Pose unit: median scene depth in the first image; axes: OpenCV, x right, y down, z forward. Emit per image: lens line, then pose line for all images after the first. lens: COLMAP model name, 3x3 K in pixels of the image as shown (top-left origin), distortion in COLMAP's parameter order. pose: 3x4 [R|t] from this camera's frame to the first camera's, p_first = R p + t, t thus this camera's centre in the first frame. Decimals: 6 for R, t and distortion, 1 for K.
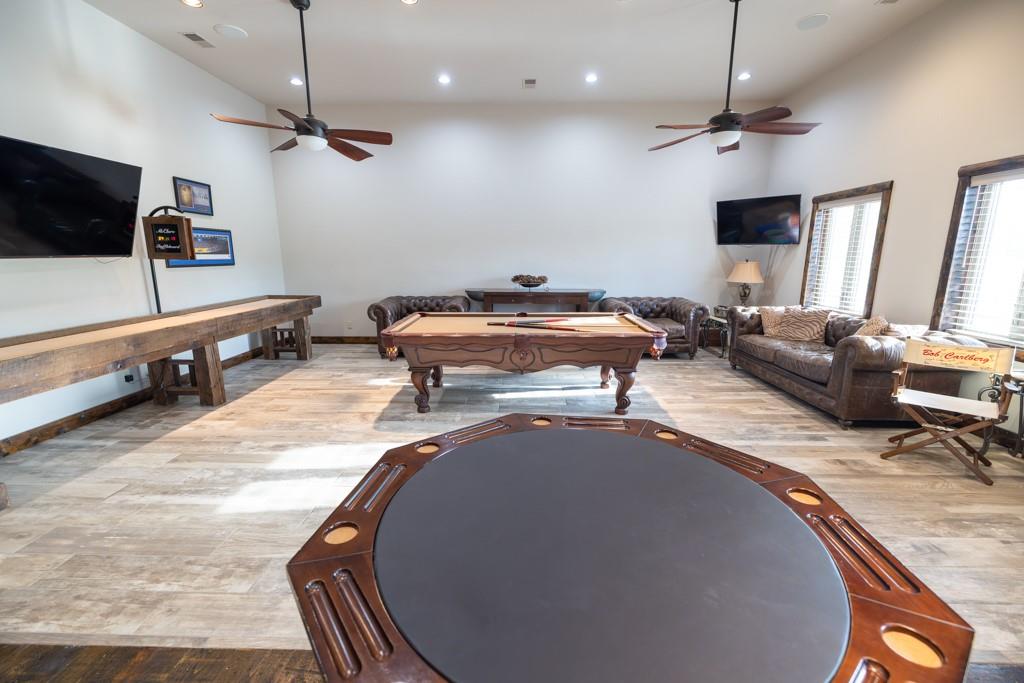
lens RADIAL K [[423.5, 0, 511.7], [0, 423.5, 342.2], [0, 0, 1]] dist [-0.001017, -0.000015]
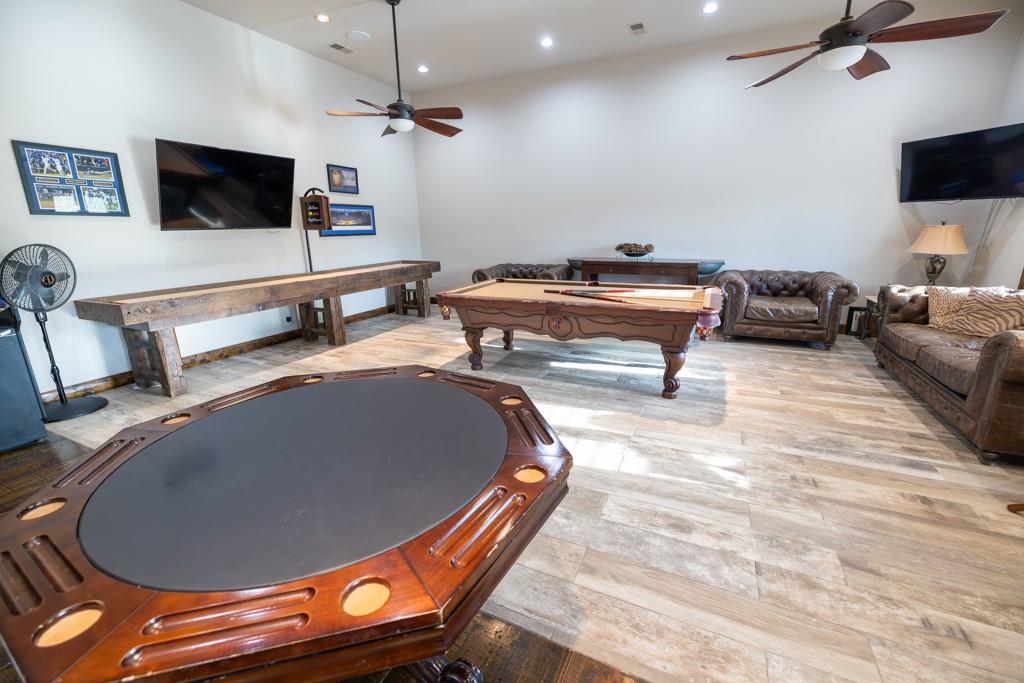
lens RADIAL K [[423.5, 0, 508.8], [0, 423.5, 340.4], [0, 0, 1]] dist [-0.001017, -0.000015]
pose [[0.911352, 0.092182, -0.401174, 0.272509], [-0.067409, 0.994867, 0.075467, 0.003111], [0.406071, -0.041734, 0.912888, 0.042866]]
